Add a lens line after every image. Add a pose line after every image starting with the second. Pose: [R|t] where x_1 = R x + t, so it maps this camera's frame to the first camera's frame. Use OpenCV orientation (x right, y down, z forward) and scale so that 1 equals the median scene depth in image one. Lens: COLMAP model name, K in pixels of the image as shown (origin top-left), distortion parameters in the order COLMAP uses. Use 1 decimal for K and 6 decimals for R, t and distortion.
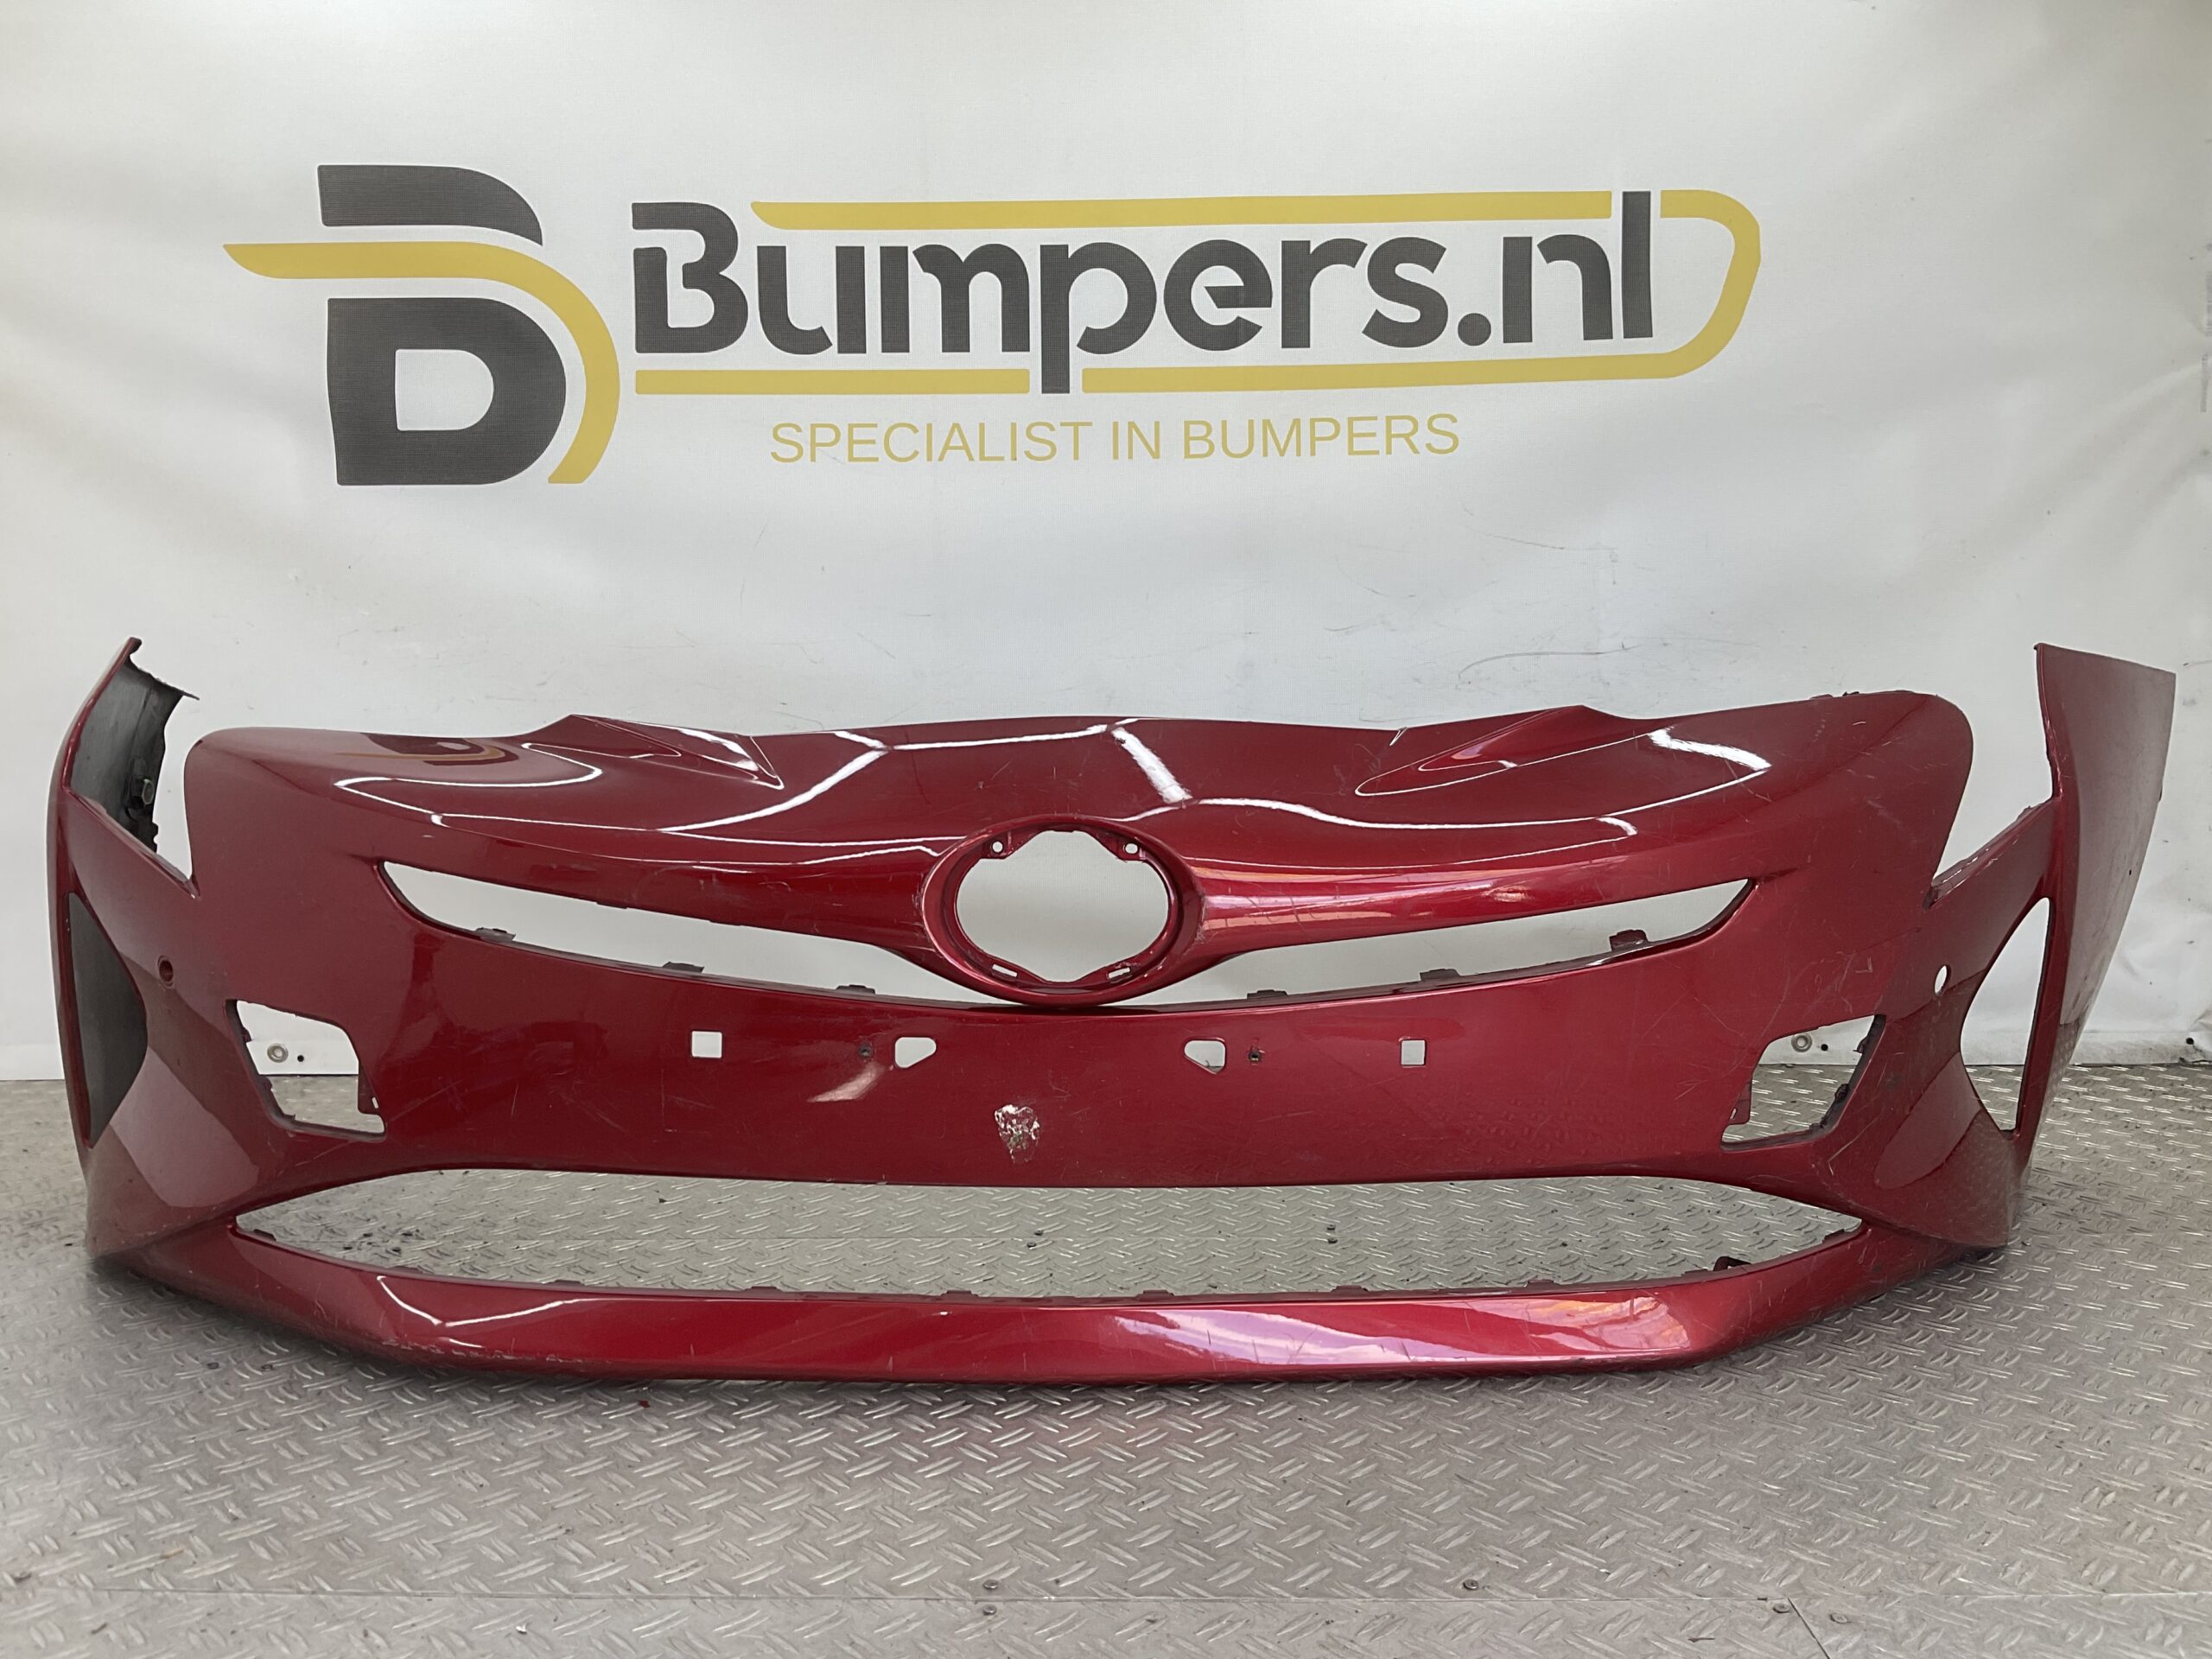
lens RADIAL K [[1826.8, 0, 1099.9], [0, 1826.8, 839.4], [0, 0, 1]] dist [0.063968, -0.118922]
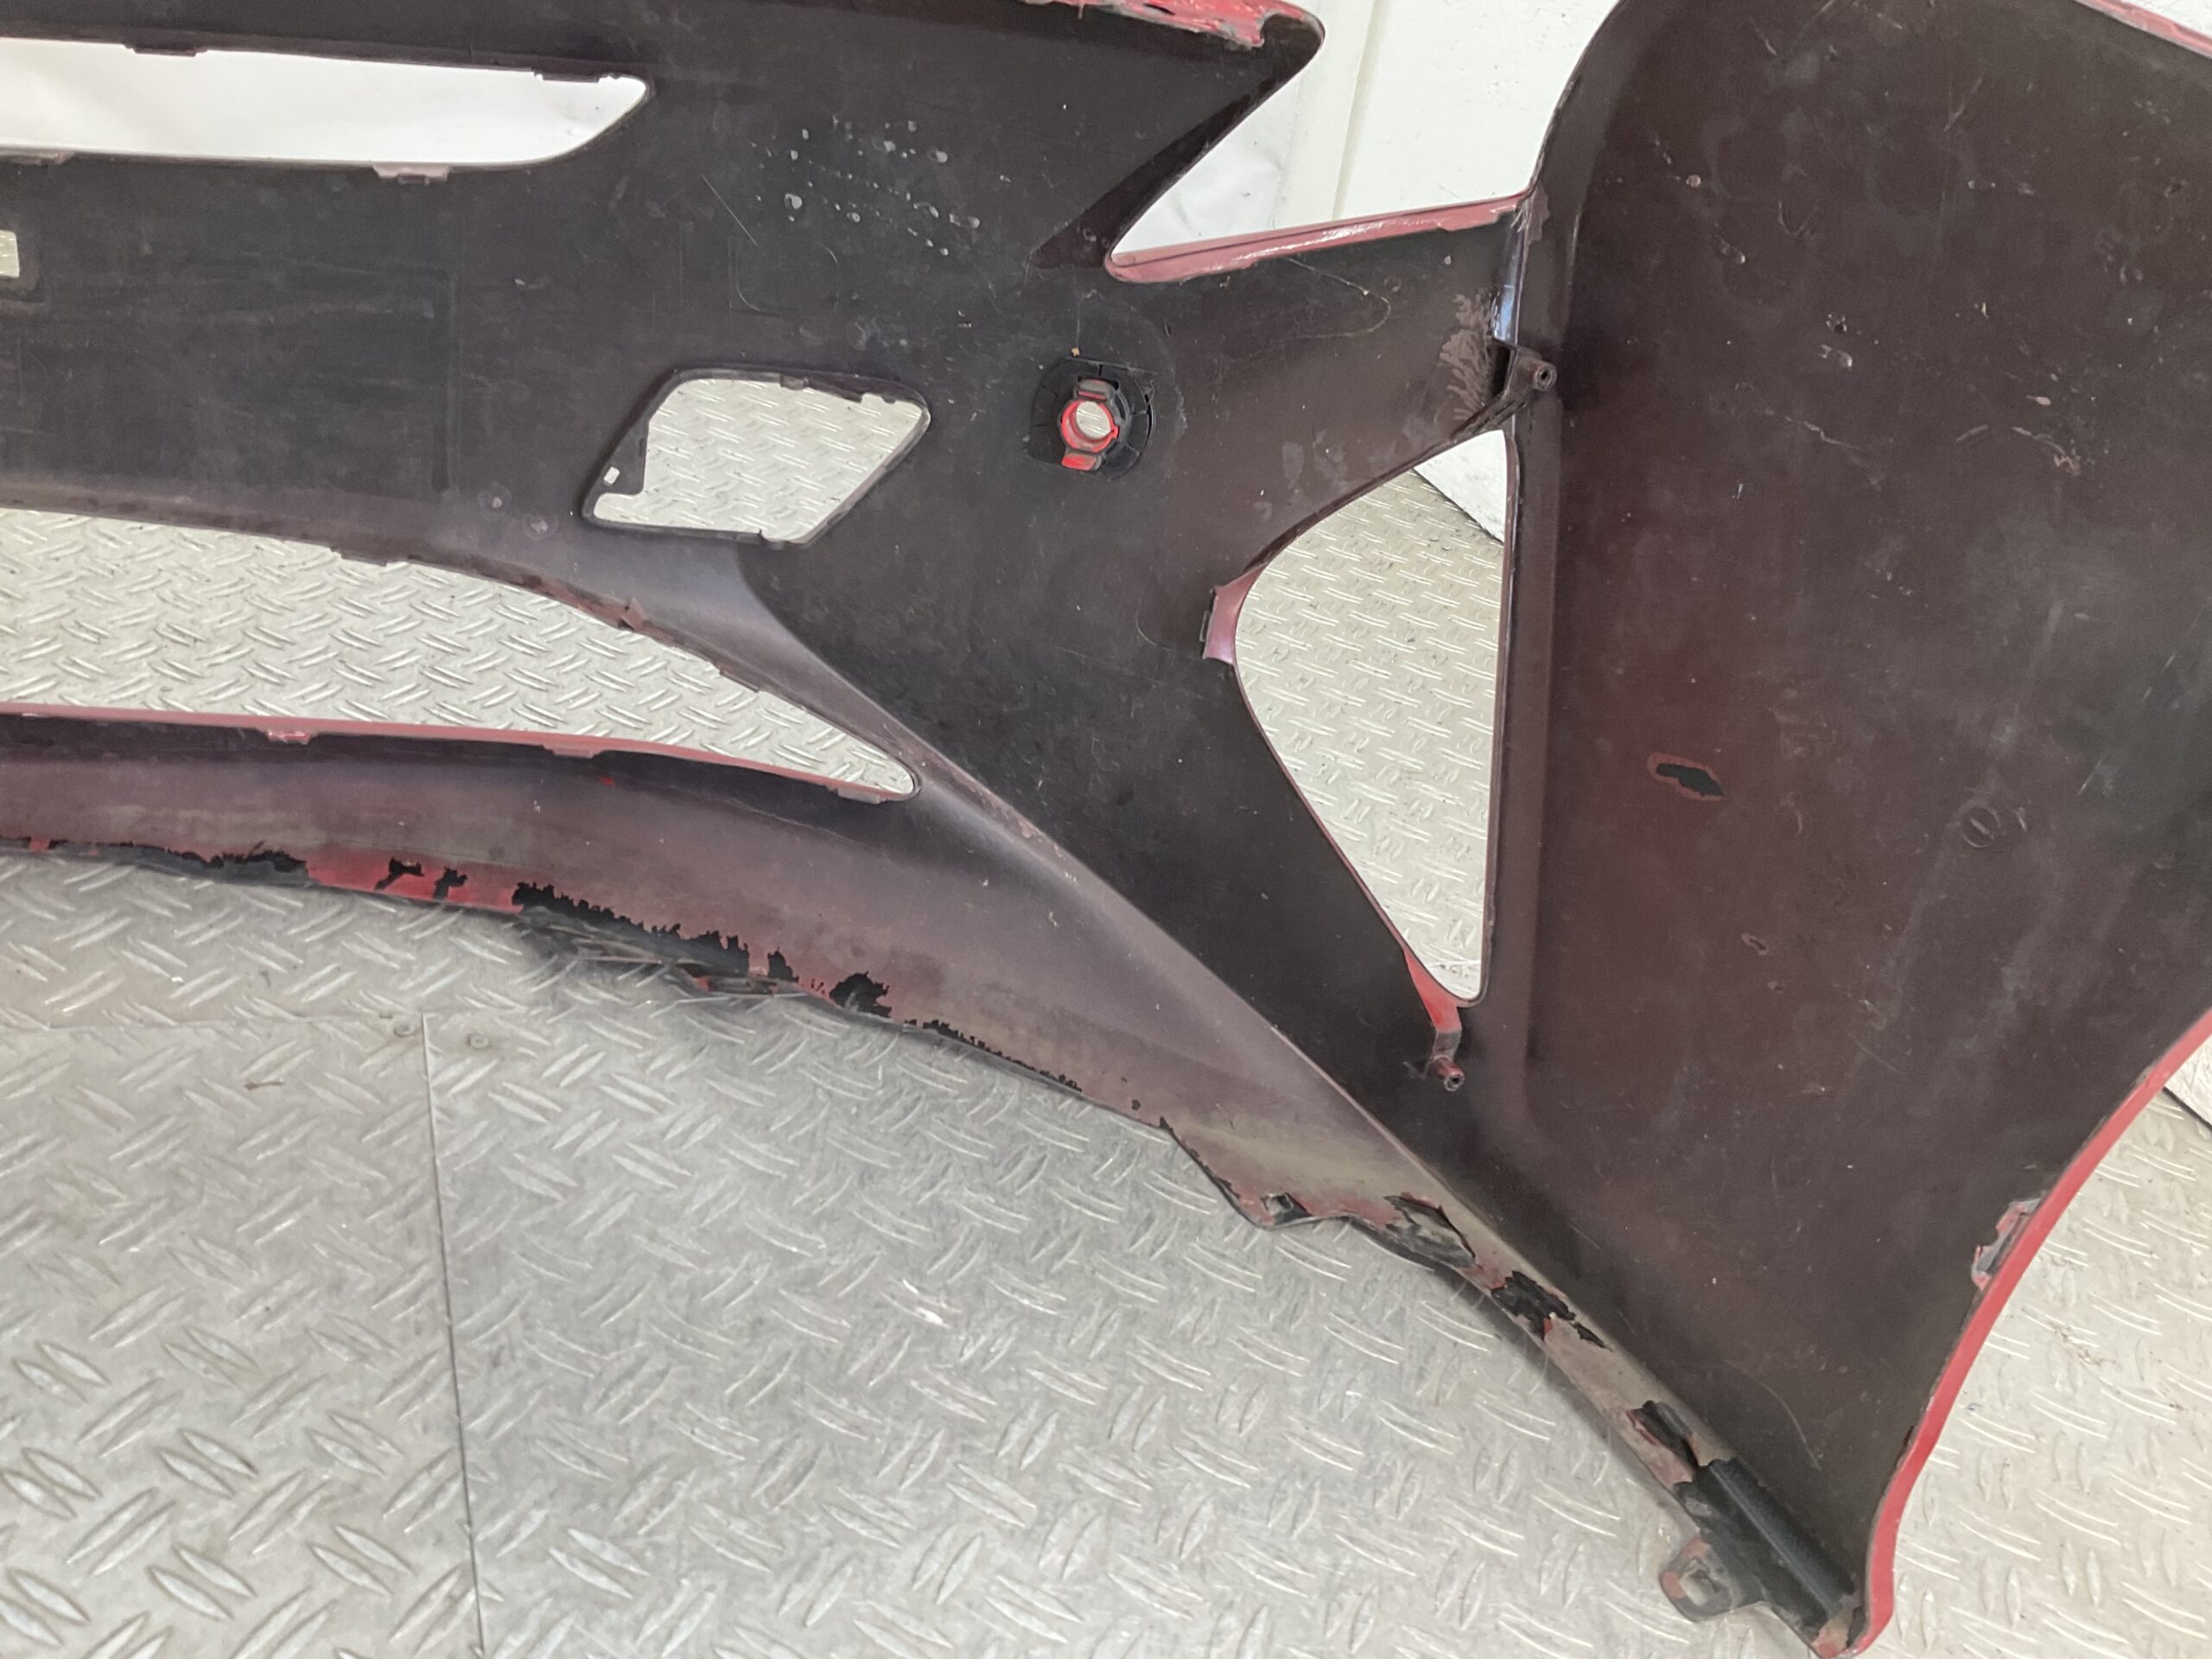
lens RADIAL K [[1826.8, 0, 1110.8], [0, 1826.8, 830.3], [0, 0, 1]] dist [0.063968, -0.118922]
pose [[0.908409, -0.007300, 0.418019, 0.149389], [-0.172499, 0.904231, 0.390654, -0.002745], [-0.380837, -0.426982, 0.820152, 0.140336]]
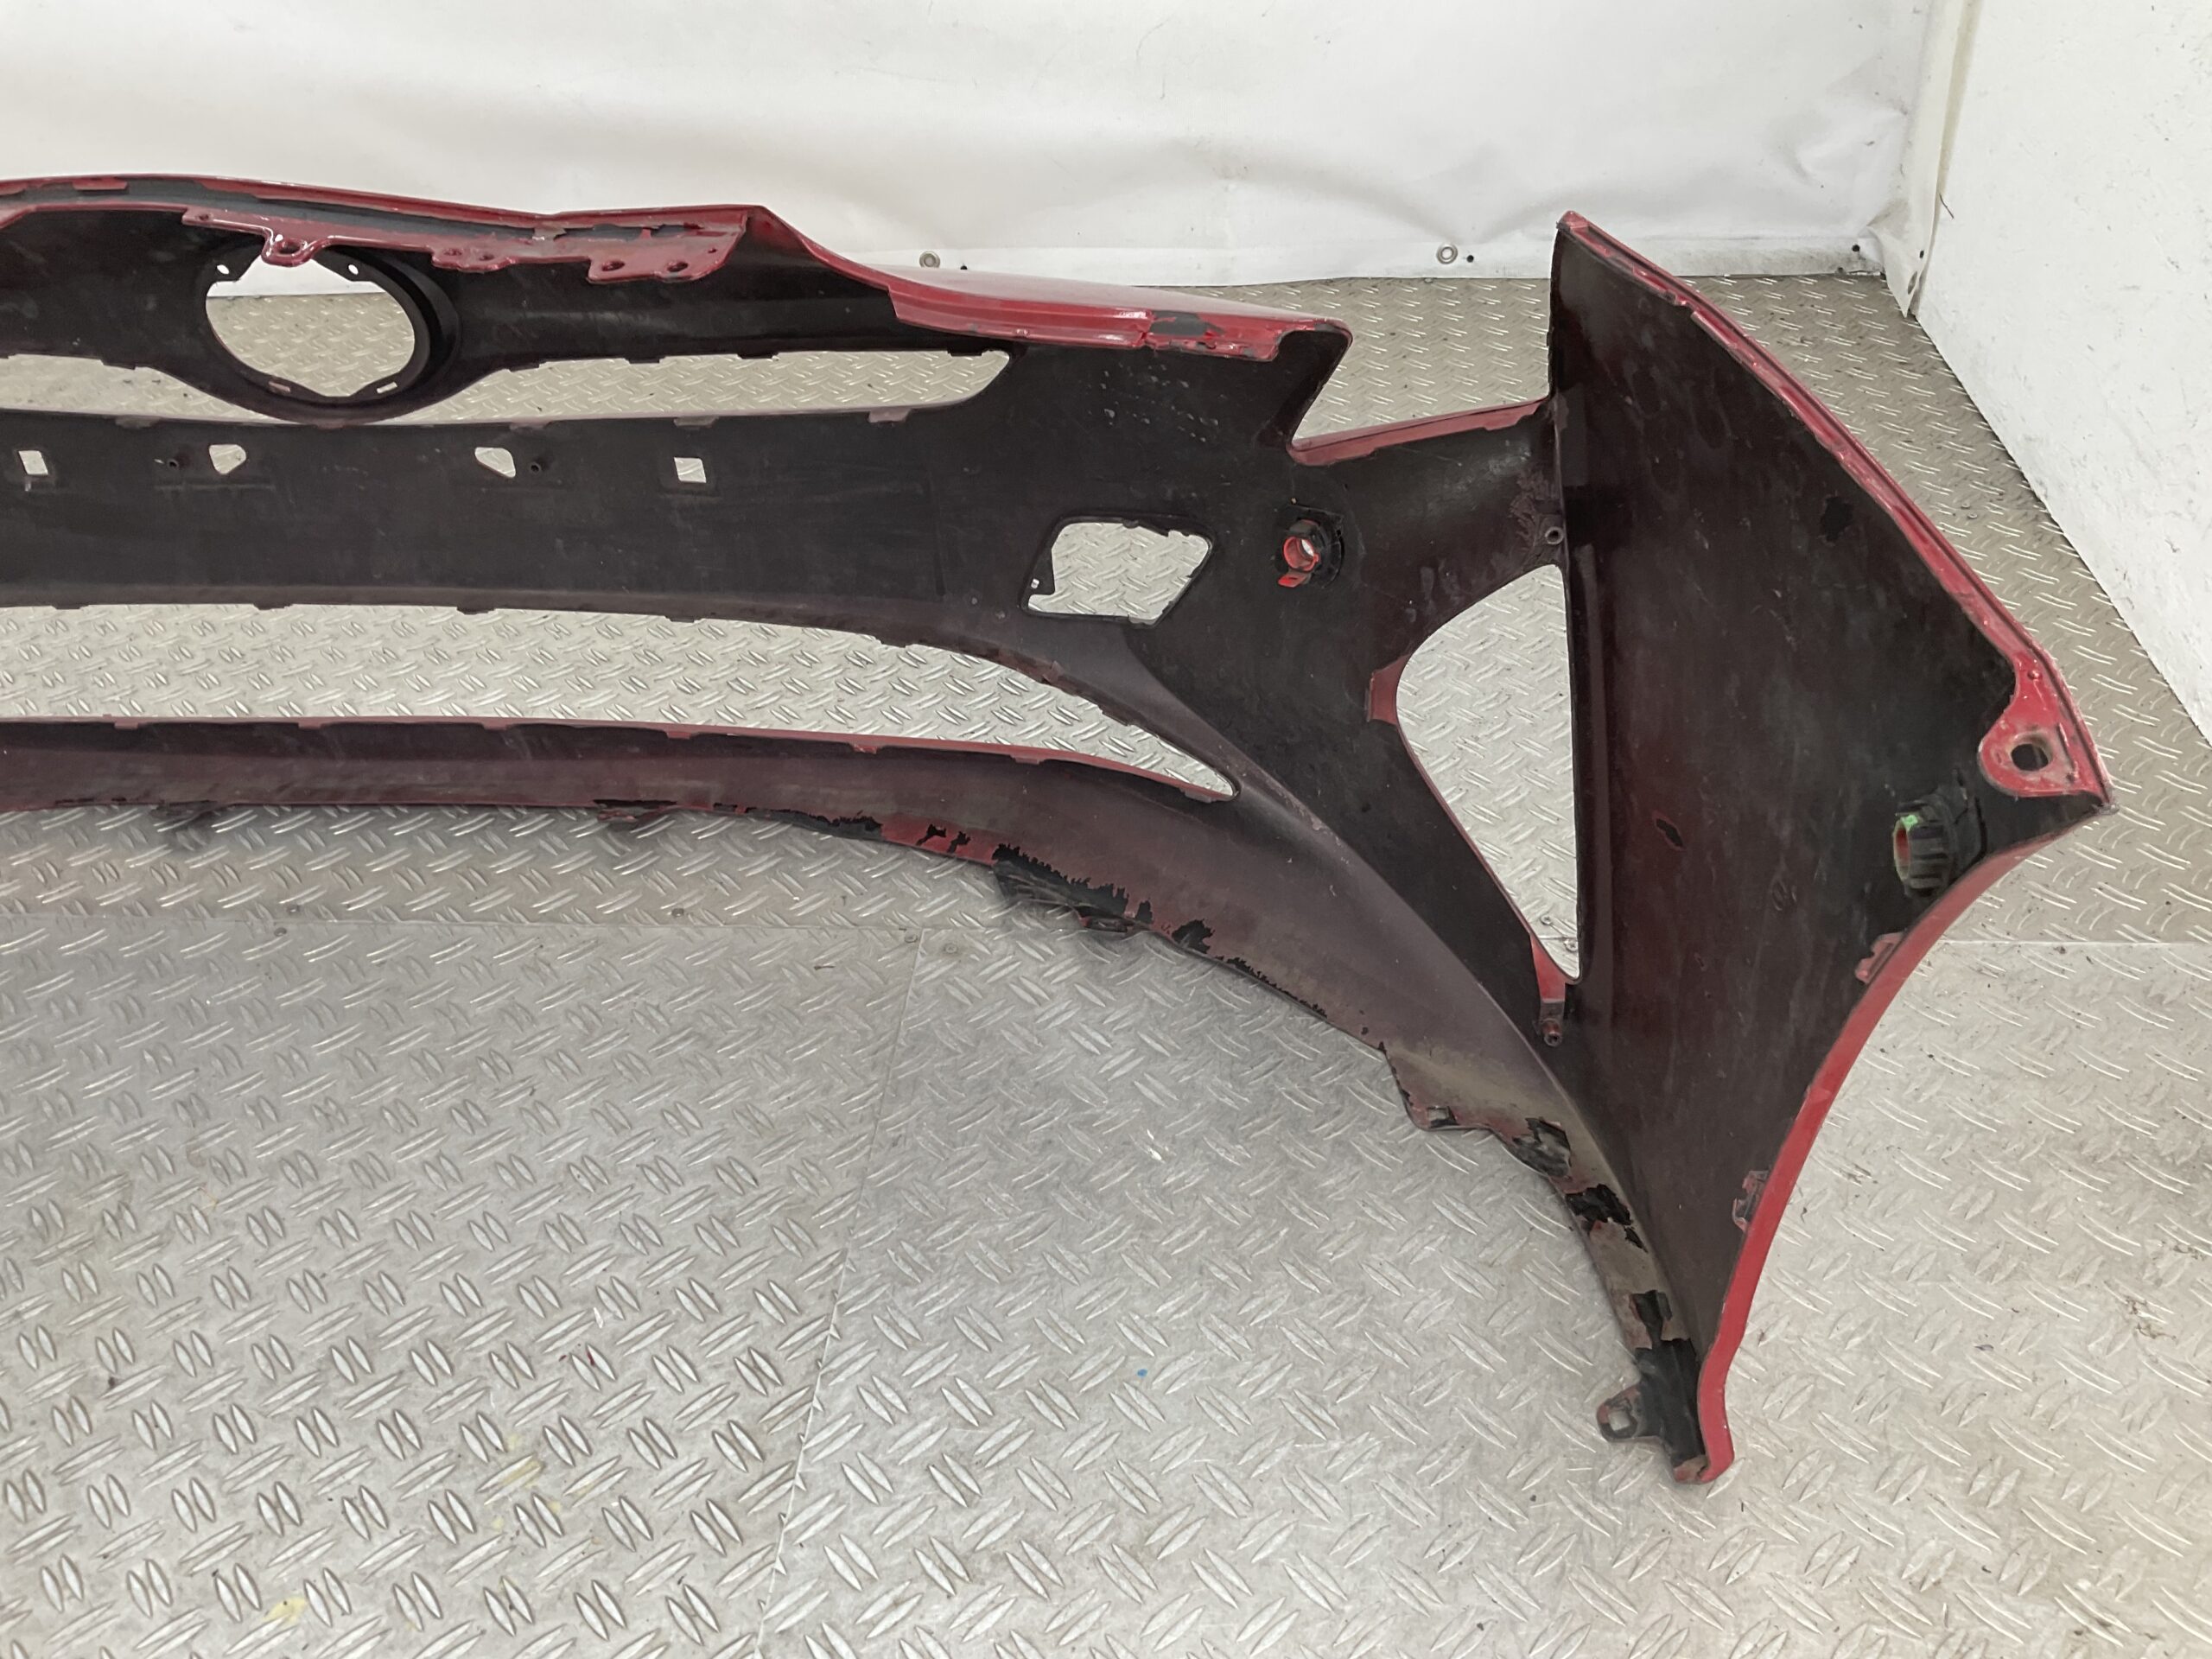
lens RADIAL K [[1826.8, 0, 1096.9], [0, 1826.8, 832.5], [0, 0, 1]] dist [0.063968, -0.118922]
pose [[0.997841, 0.009299, -0.065018, 0.269415], [0.024369, 0.866855, 0.497965, -0.116616], [0.060991, -0.498474, 0.864756, -0.005266]]
